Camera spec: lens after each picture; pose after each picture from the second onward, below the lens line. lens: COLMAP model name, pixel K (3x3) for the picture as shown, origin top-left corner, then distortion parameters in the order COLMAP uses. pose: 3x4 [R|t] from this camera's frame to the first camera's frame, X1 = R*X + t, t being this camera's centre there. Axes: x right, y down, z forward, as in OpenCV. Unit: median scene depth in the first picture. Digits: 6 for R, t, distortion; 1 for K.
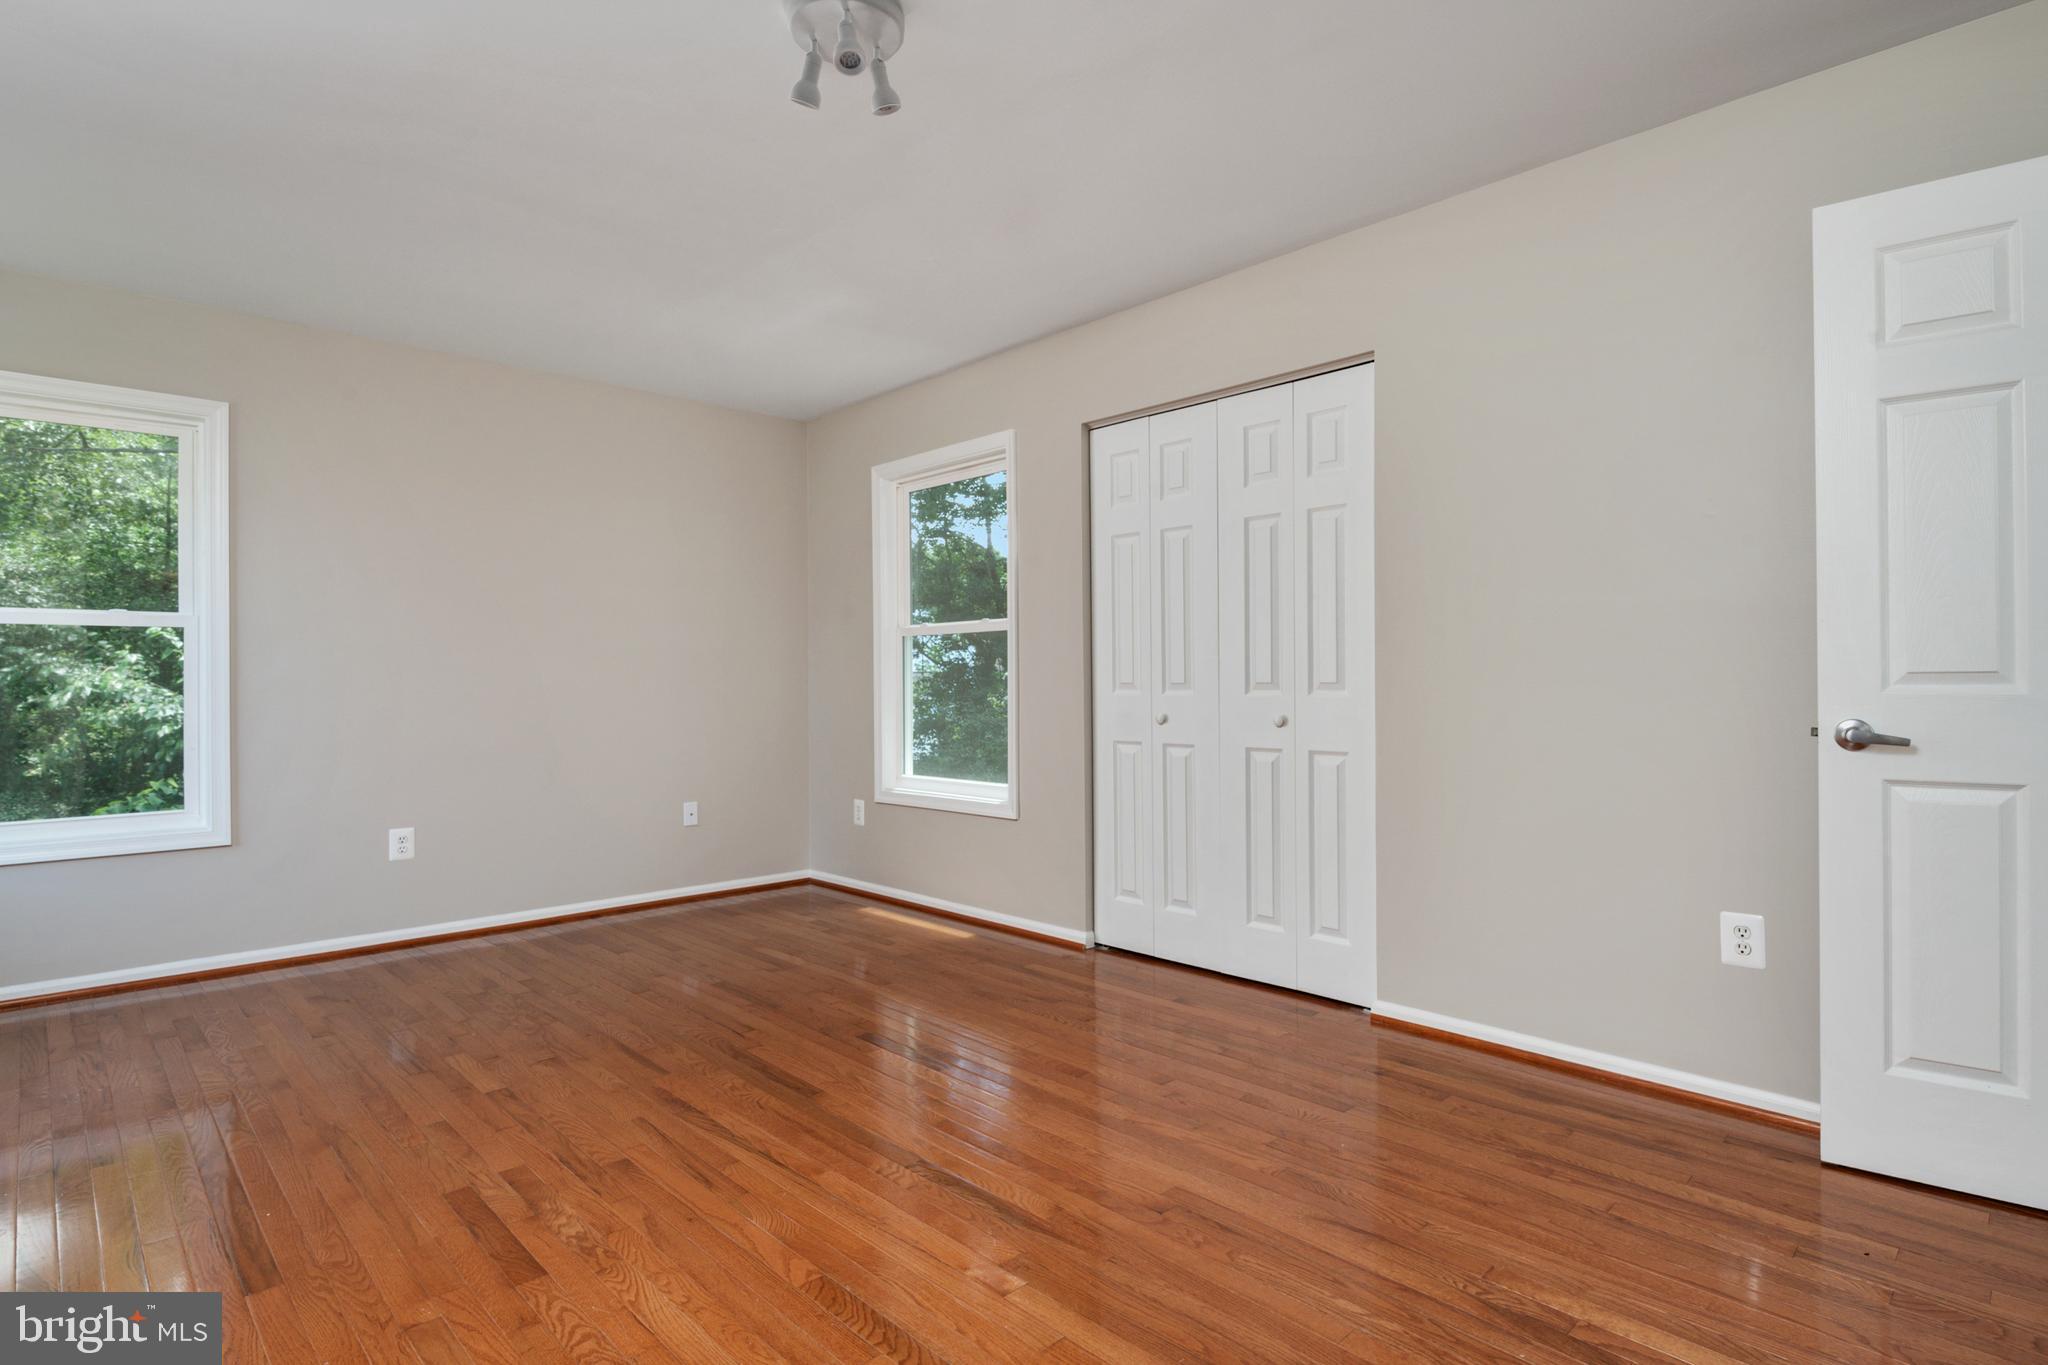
lens RADIAL K [[1037.4, 0, 1019.9], [0, 1037.4, 686.8], [0, 0, 1]] dist [-0.002242, -0.001844]
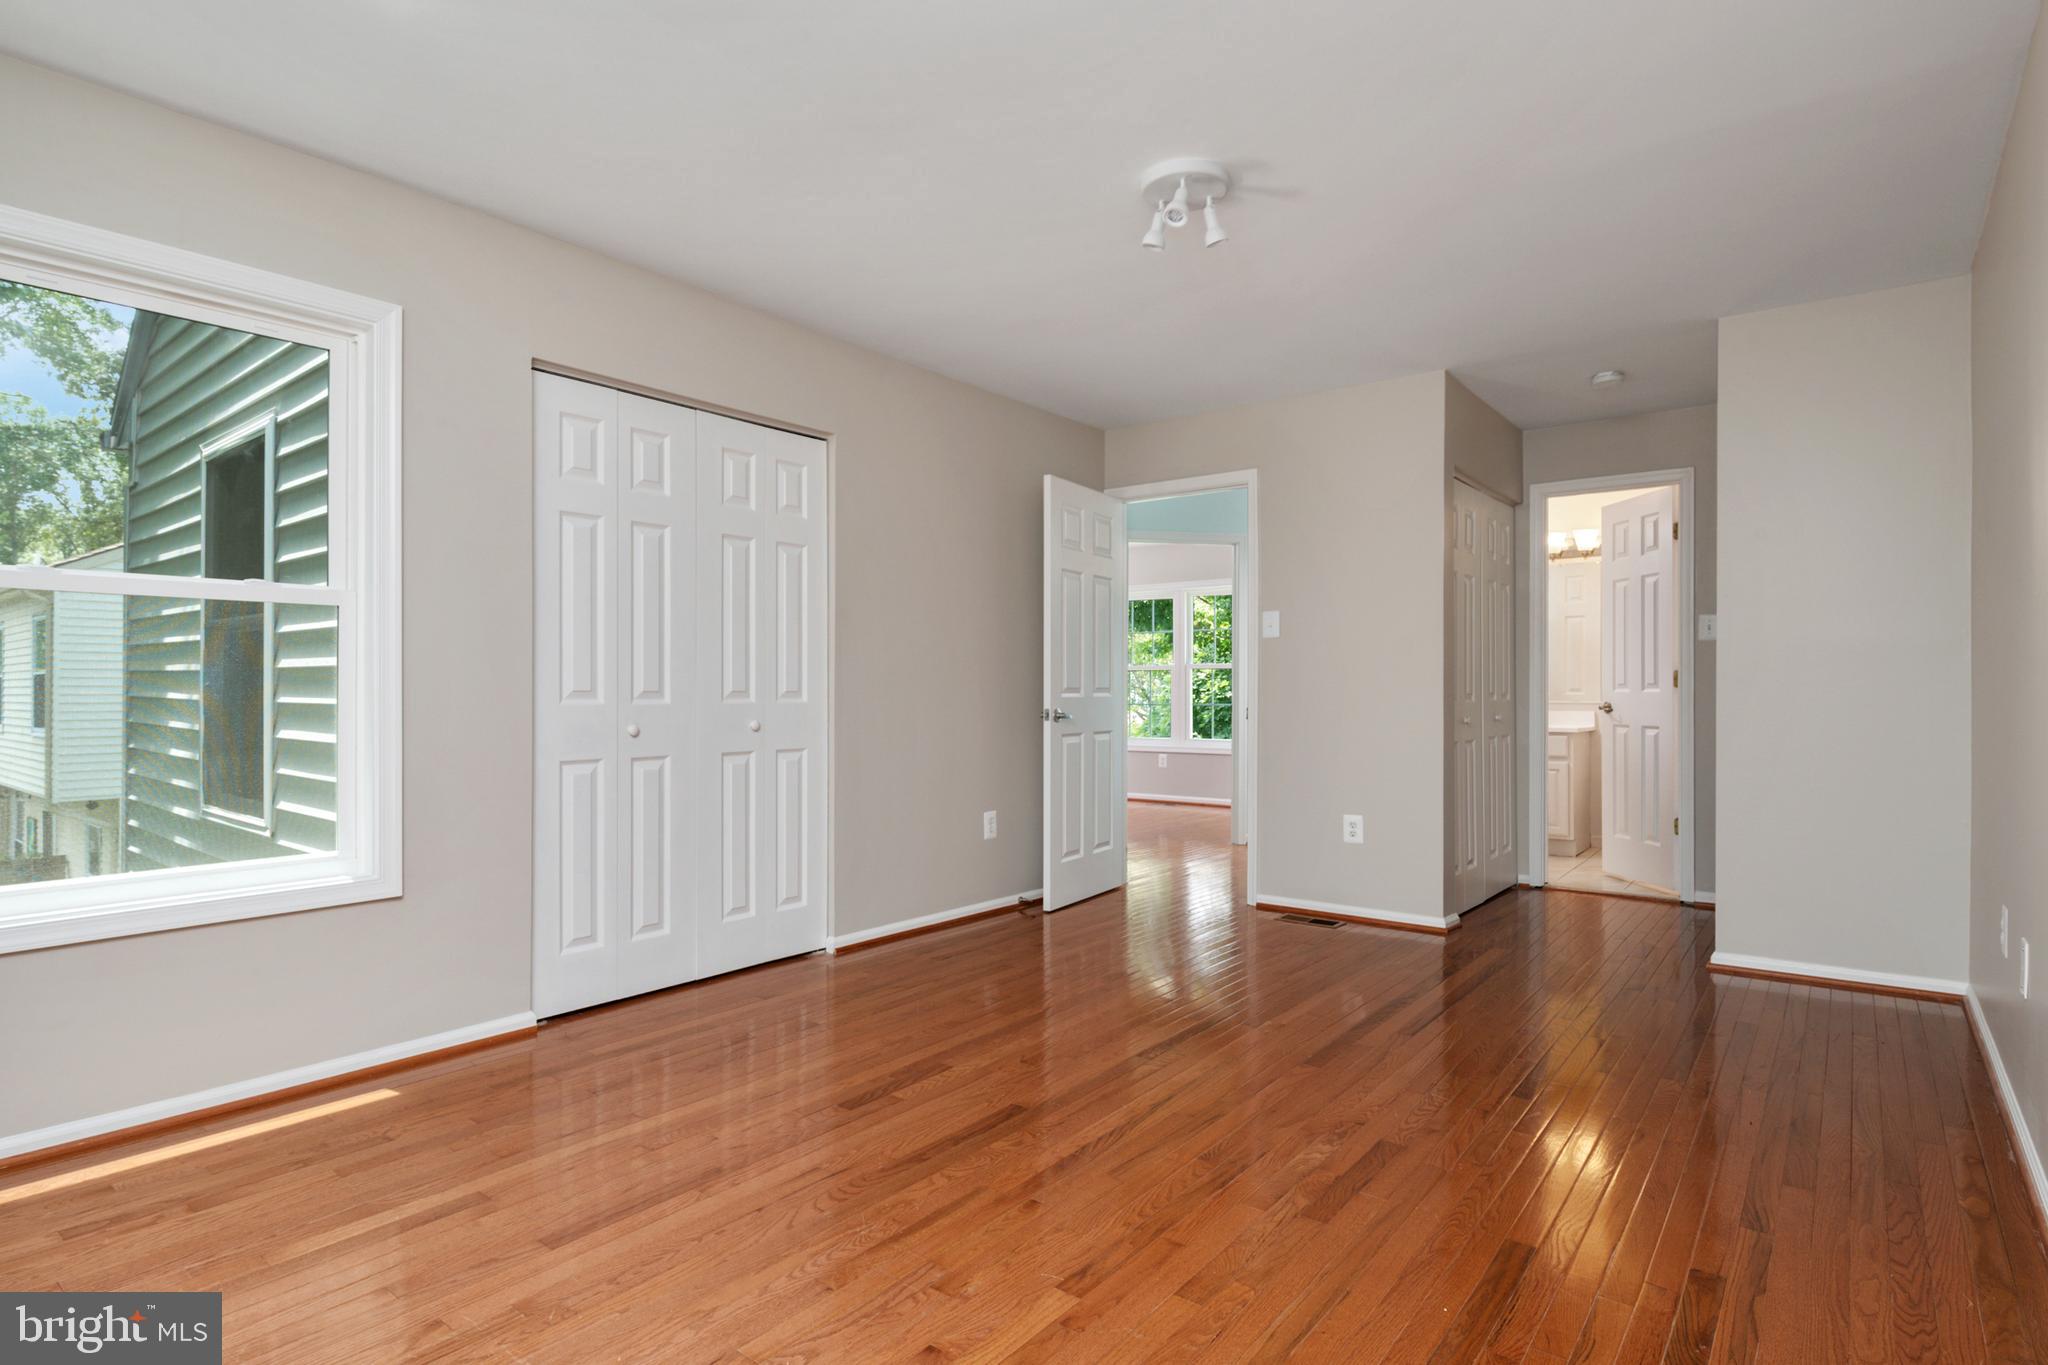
lens RADIAL K [[1037.4, 0, 1032.0], [0, 1037.4, 680.2], [0, 0, 1]] dist [-0.002242, -0.001844]
pose [[-0.131177, 0.009394, 0.991314, -1.068189], [0.001259, 0.999956, -0.009309, -0.009935], [-0.991358, 0.000027, -0.131183, 0.999704]]
